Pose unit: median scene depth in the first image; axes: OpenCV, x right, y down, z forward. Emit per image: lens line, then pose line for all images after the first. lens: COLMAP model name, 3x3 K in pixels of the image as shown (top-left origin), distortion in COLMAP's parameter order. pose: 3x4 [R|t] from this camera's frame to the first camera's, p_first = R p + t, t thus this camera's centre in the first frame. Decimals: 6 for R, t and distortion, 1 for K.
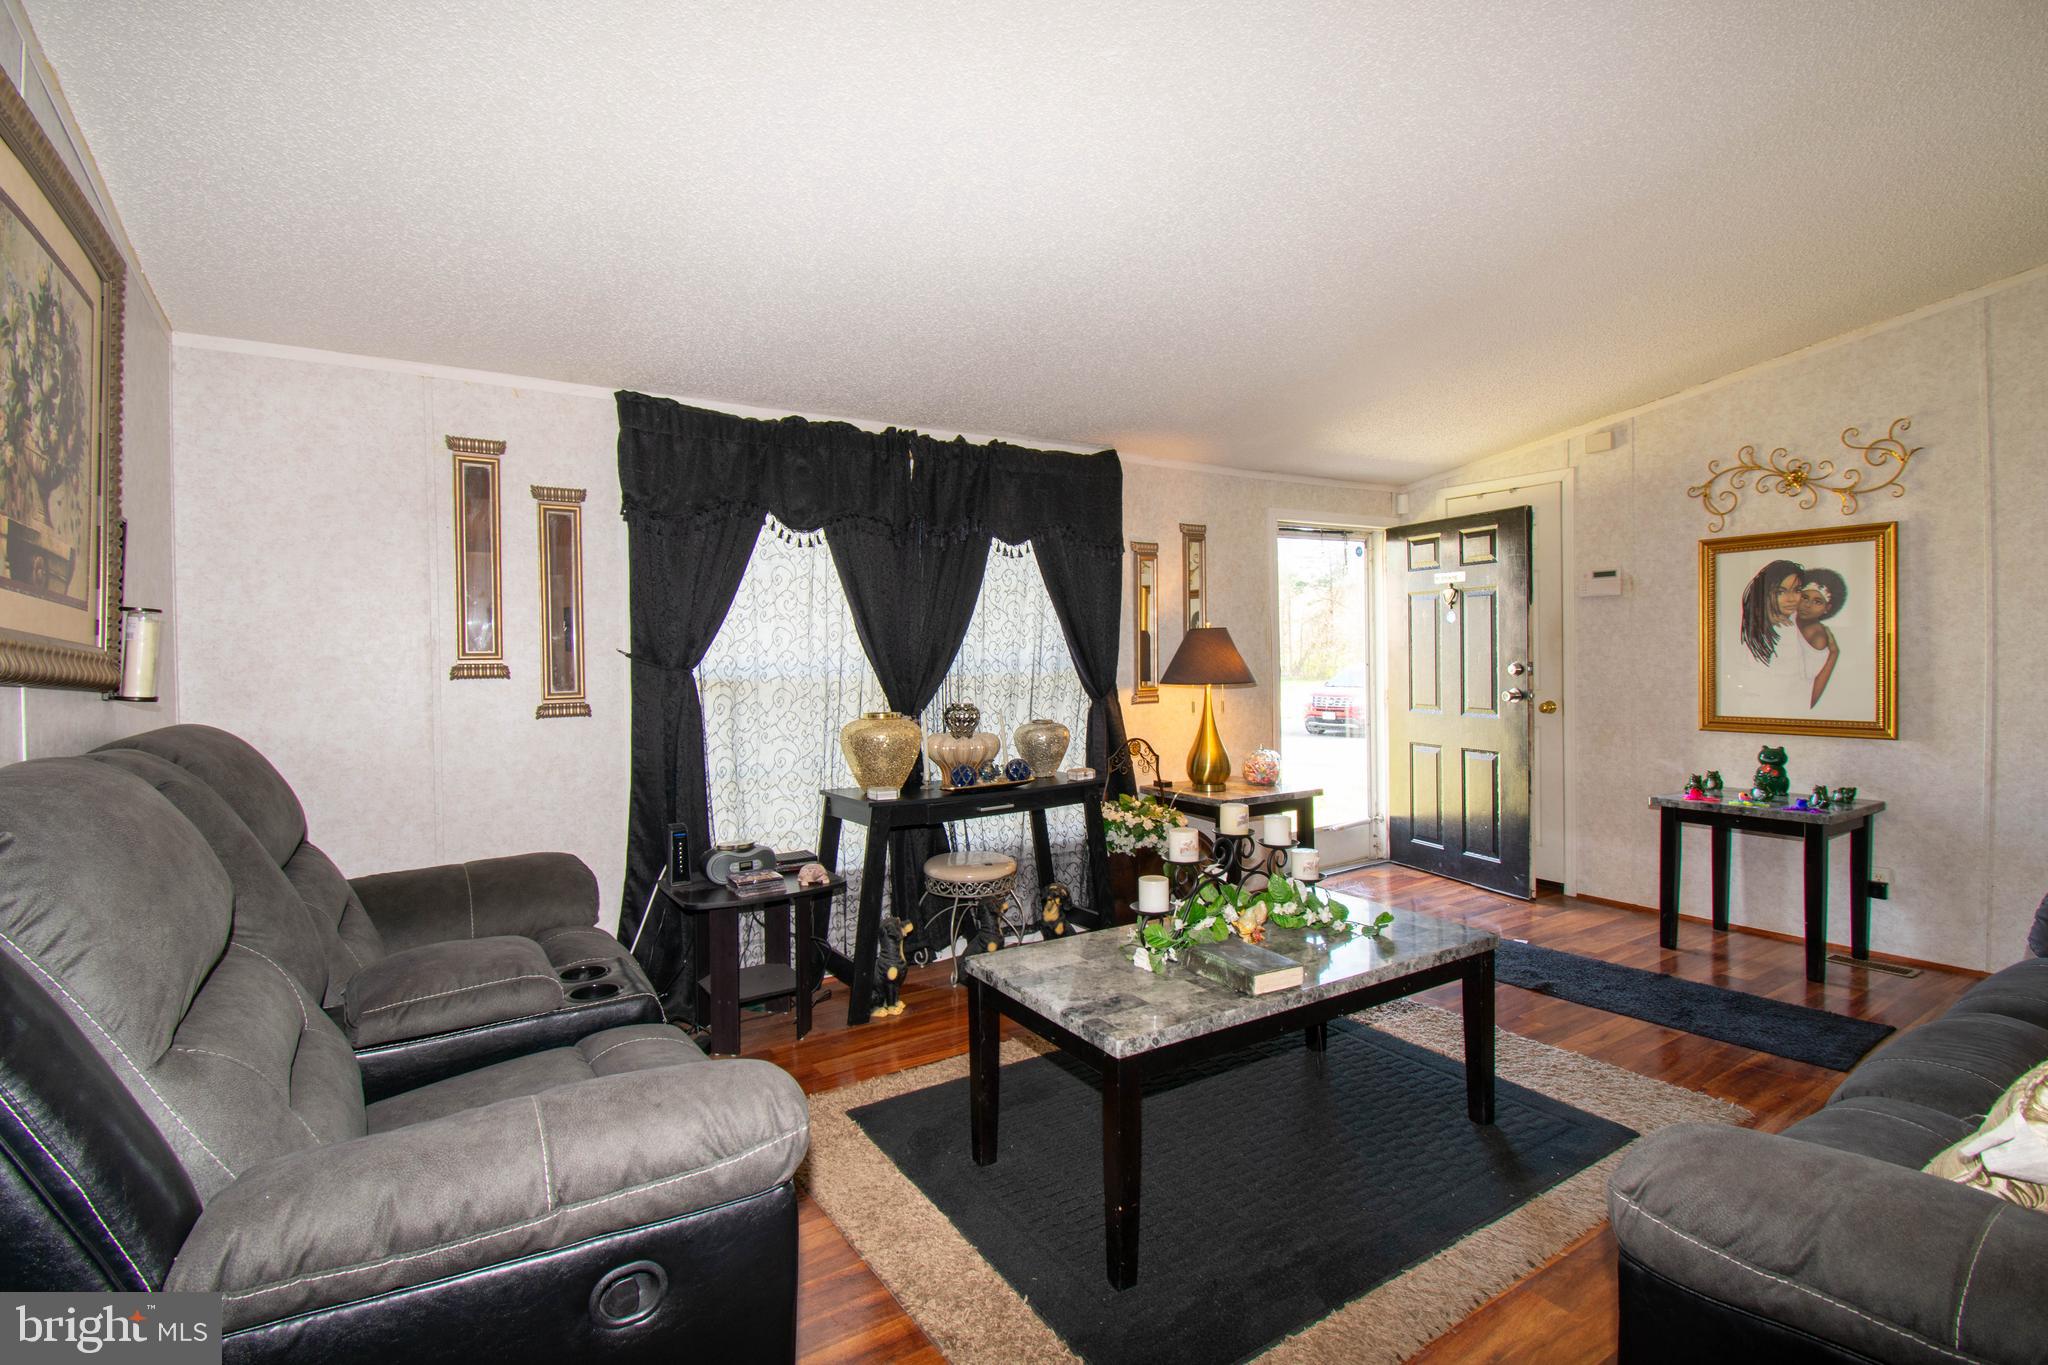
lens RADIAL K [[924.7, 0, 1029.0], [0, 924.7, 673.0], [0, 0, 1]] dist [0.019975, -0.025942]
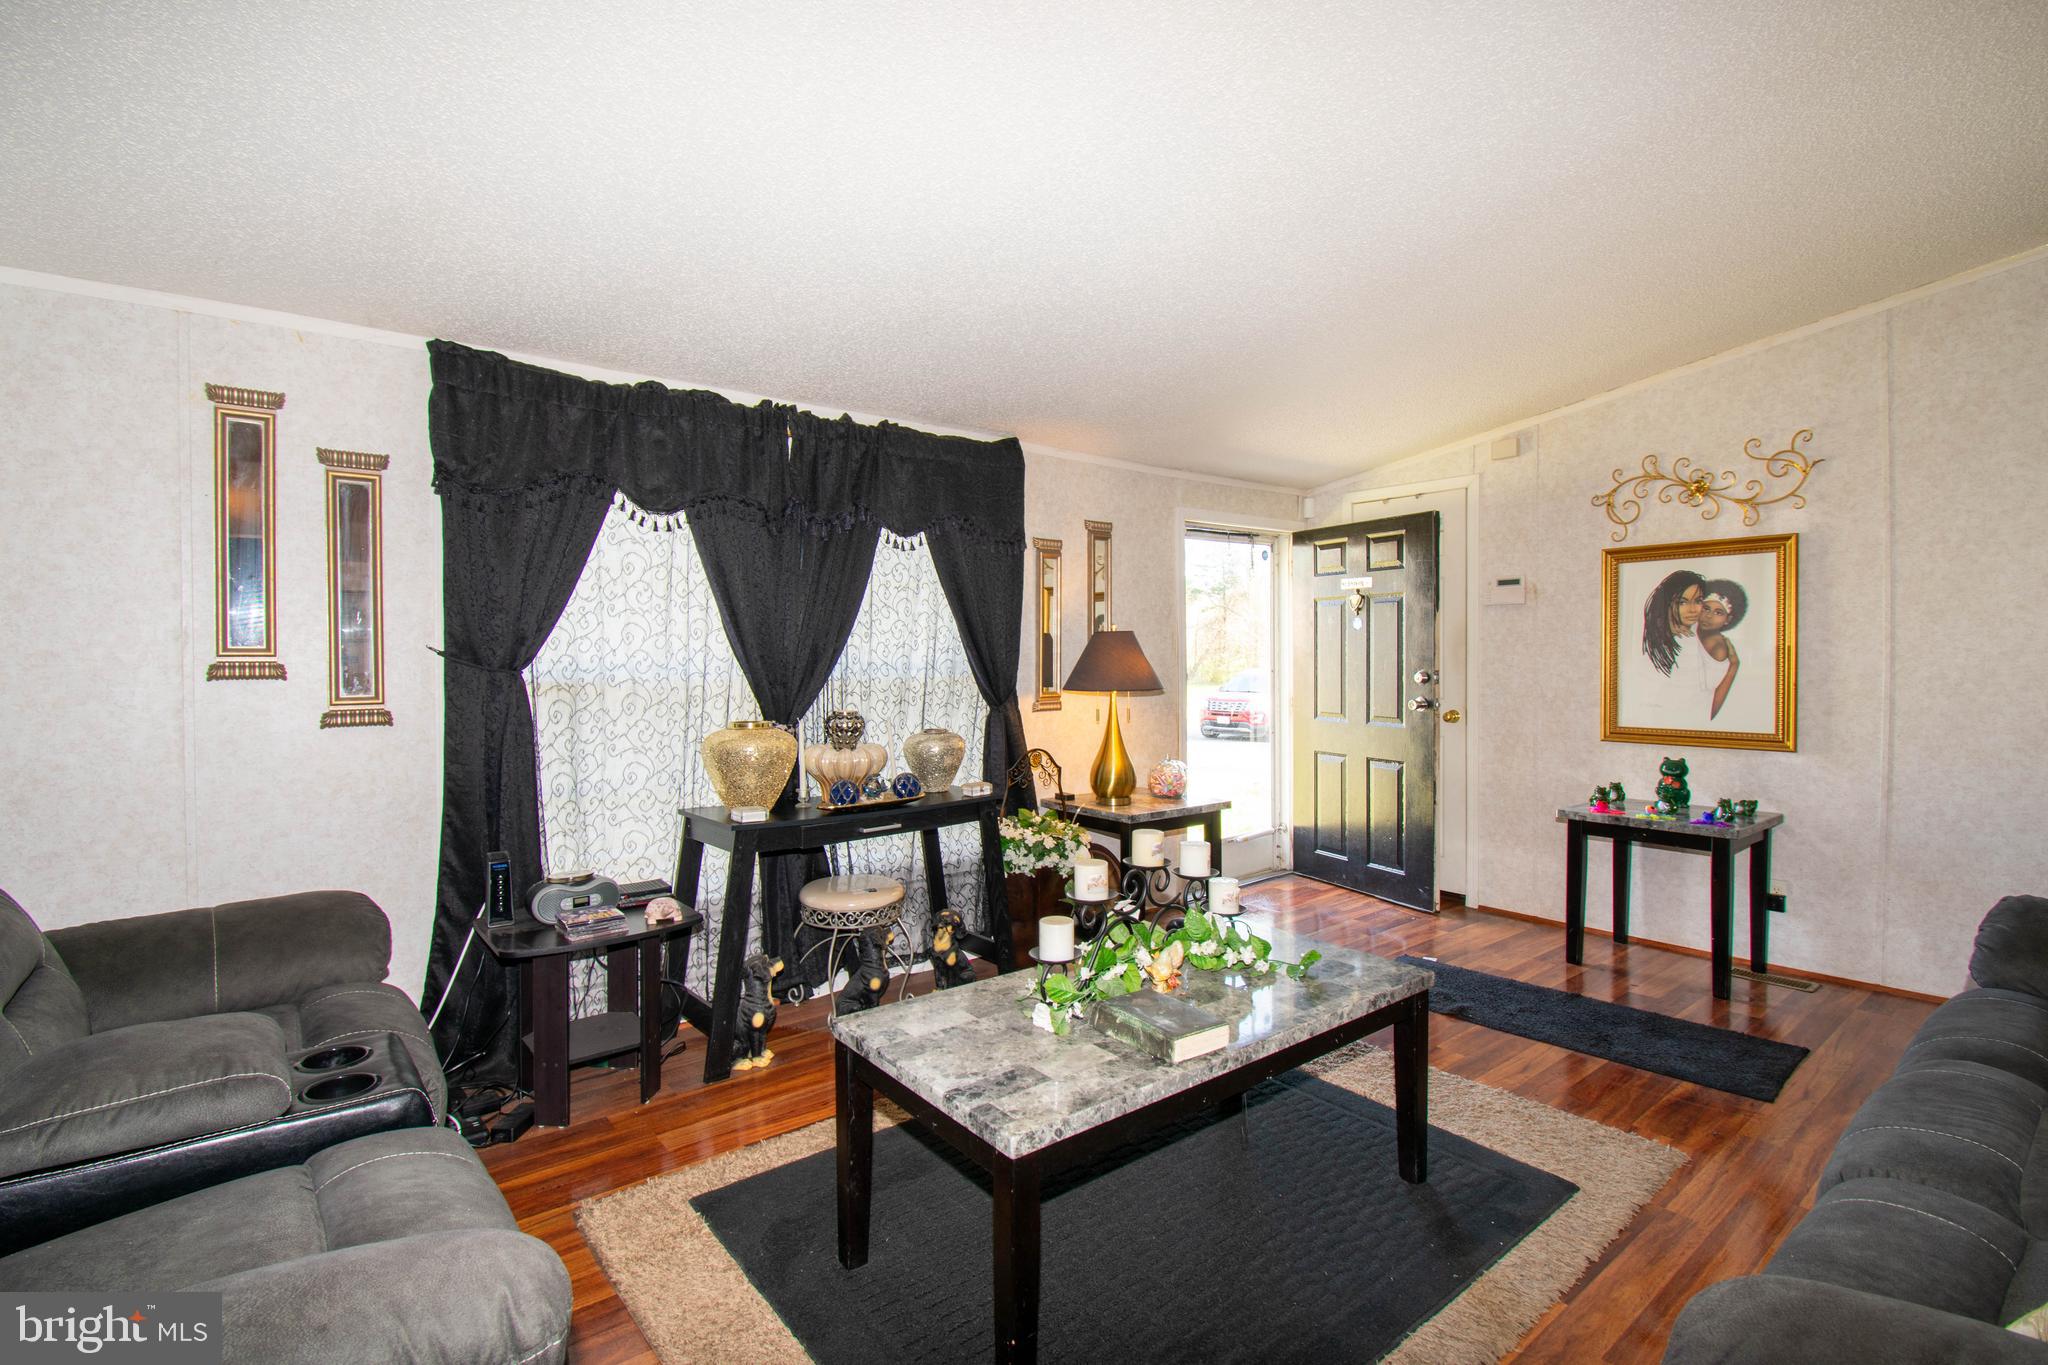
lens RADIAL K [[920.7, 0, 1027.6], [0, 920.7, 675.2], [0, 0, 1]] dist [0.017627, -0.020946]
pose [[0.994417, 0.008746, 0.105160, 0.010299], [-0.008667, 0.999962, -0.001200, -0.002457], [-0.105167, 0.000281, 0.994455, 0.098250]]
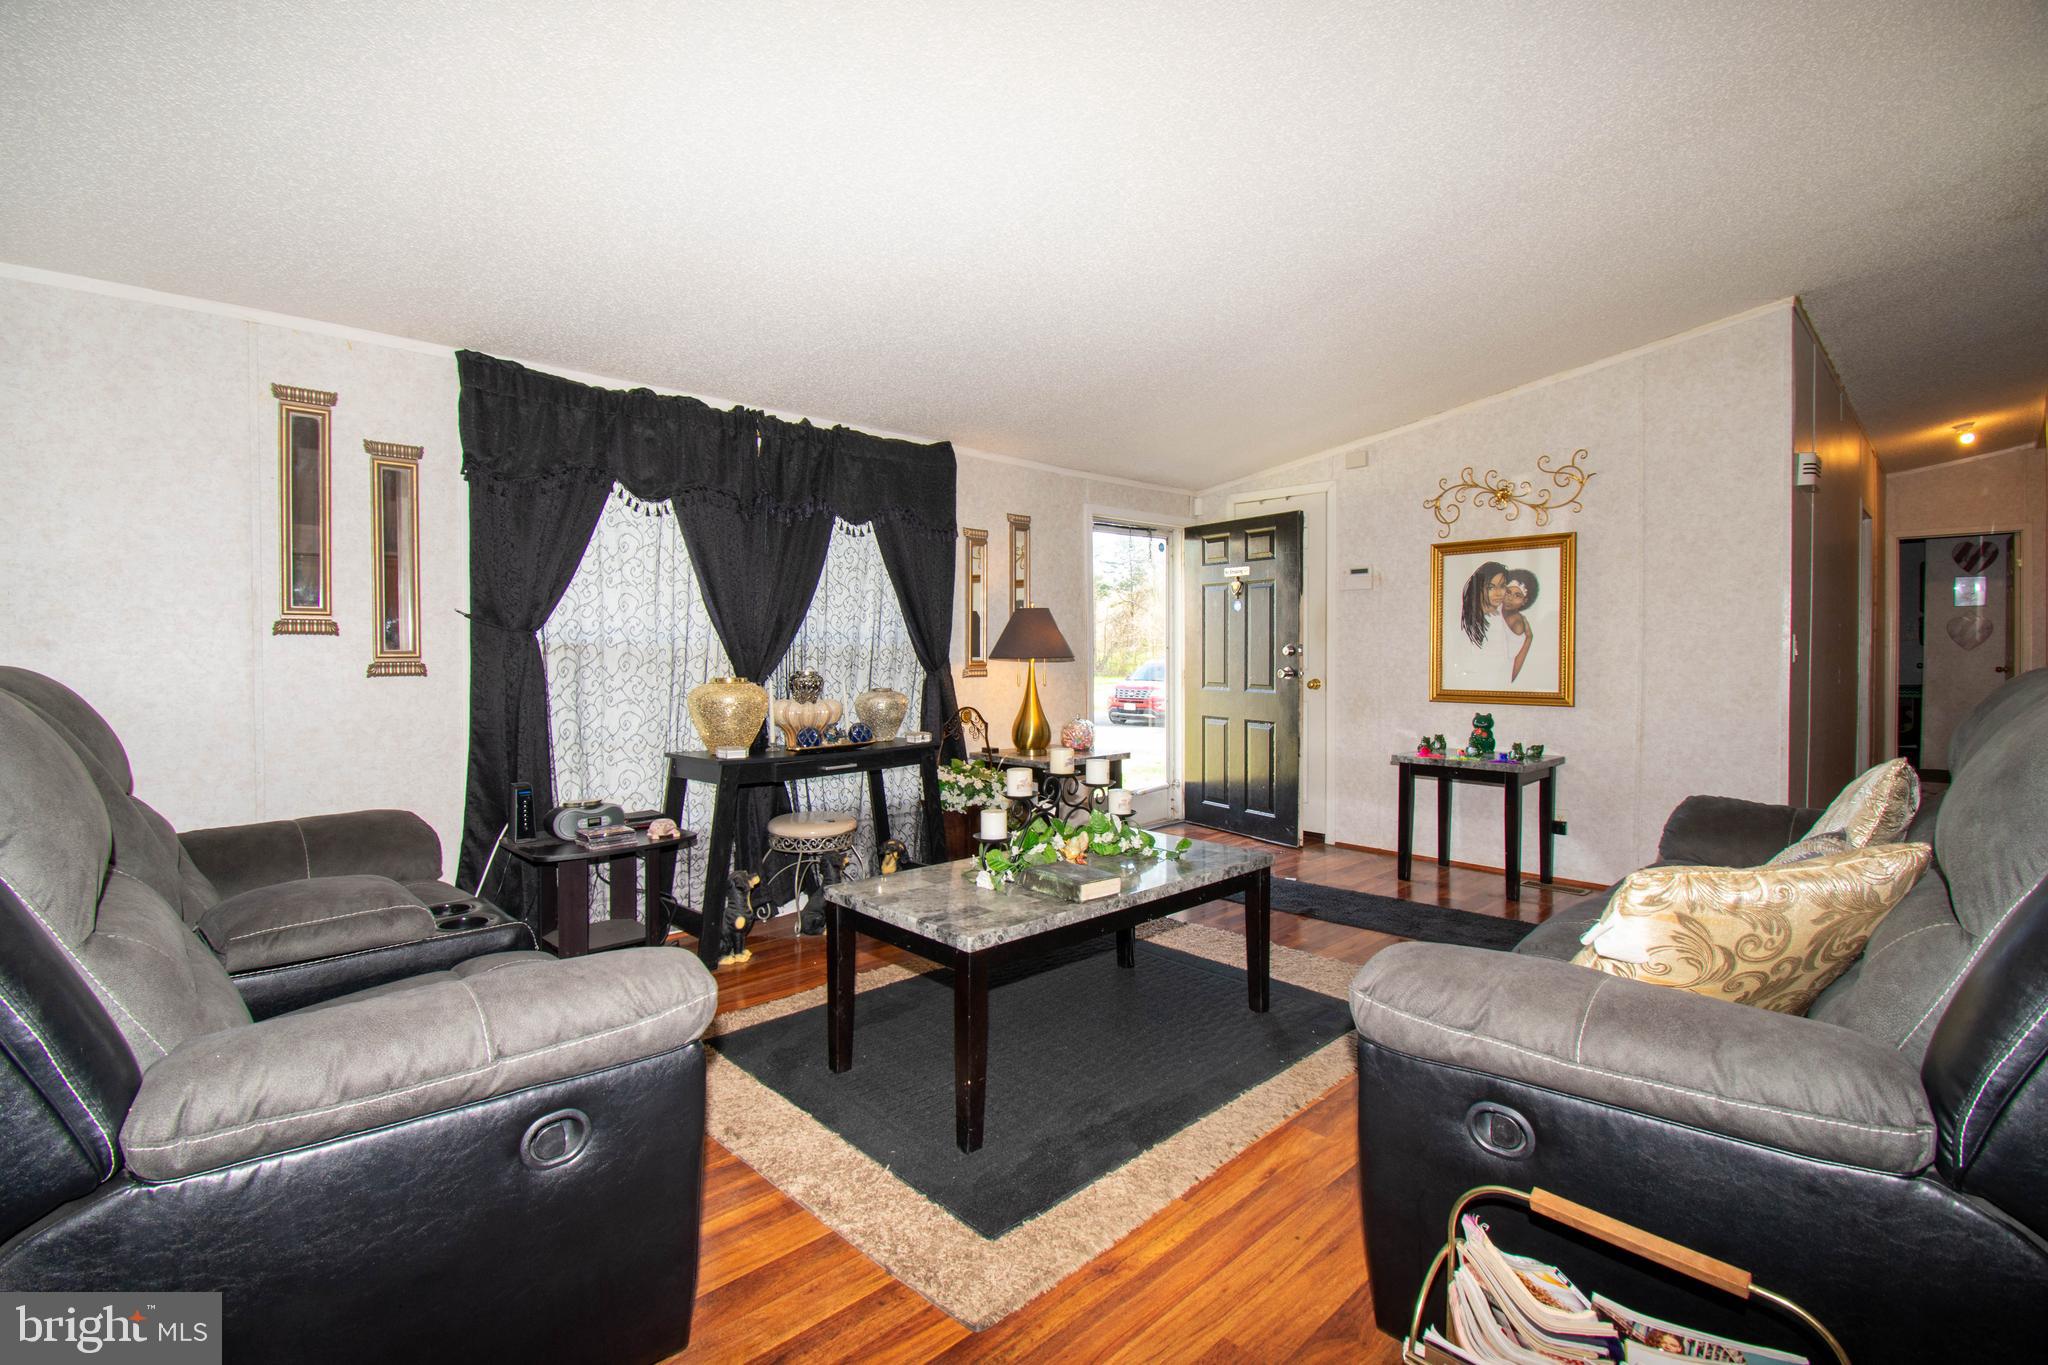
lens RADIAL K [[893.8, 0, 1017.1], [0, 893.8, 671.8], [0, 0, 1]] dist [0.017139, -0.017231]
pose [[0.982244, 0.009409, 0.187374, -0.029063], [-0.010218, 0.999942, 0.003350, 0.029445], [-0.187331, -0.005205, 0.982283, -0.055301]]
